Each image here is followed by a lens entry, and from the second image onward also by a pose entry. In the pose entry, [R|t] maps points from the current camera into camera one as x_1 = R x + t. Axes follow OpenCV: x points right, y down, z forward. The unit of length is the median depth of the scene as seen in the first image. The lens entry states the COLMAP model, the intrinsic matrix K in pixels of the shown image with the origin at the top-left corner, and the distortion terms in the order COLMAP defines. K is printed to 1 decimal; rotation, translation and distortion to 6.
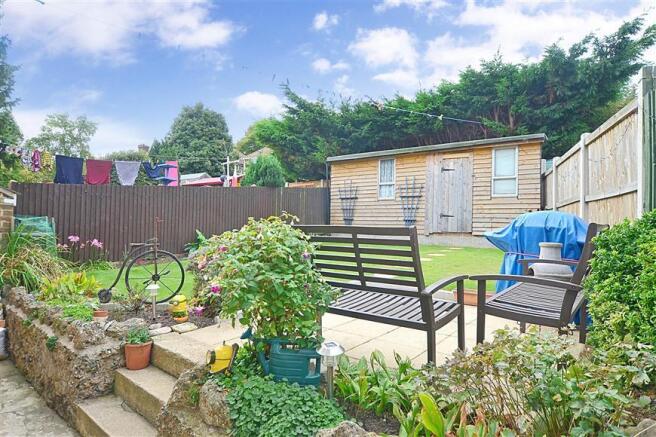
lens RADIAL K [[396.6, 0, 324.7], [0, 396.6, 218.8], [0, 0, 1]] dist [-0.005302, 0.002230]
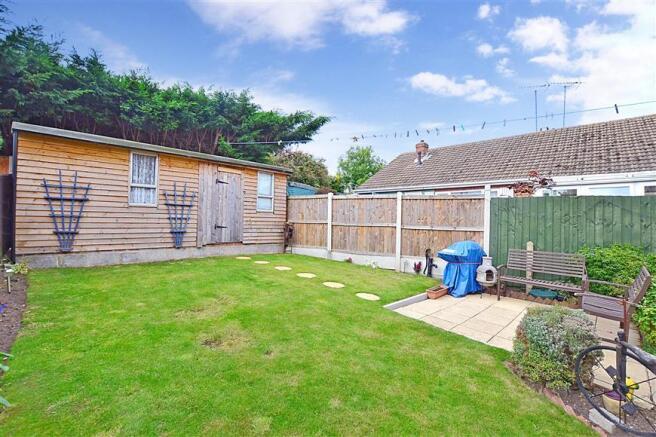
lens RADIAL K [[292.1, 0, 329.4], [0, 292.1, 217.4], [0, 0, 1]] dist [-0.032153, 0.004396]
pose [[0.104813, -0.010750, 0.994434, -0.380871], [-0.037369, 0.999193, 0.014740, -0.049831], [-0.993790, -0.038706, 0.104327, 0.589042]]
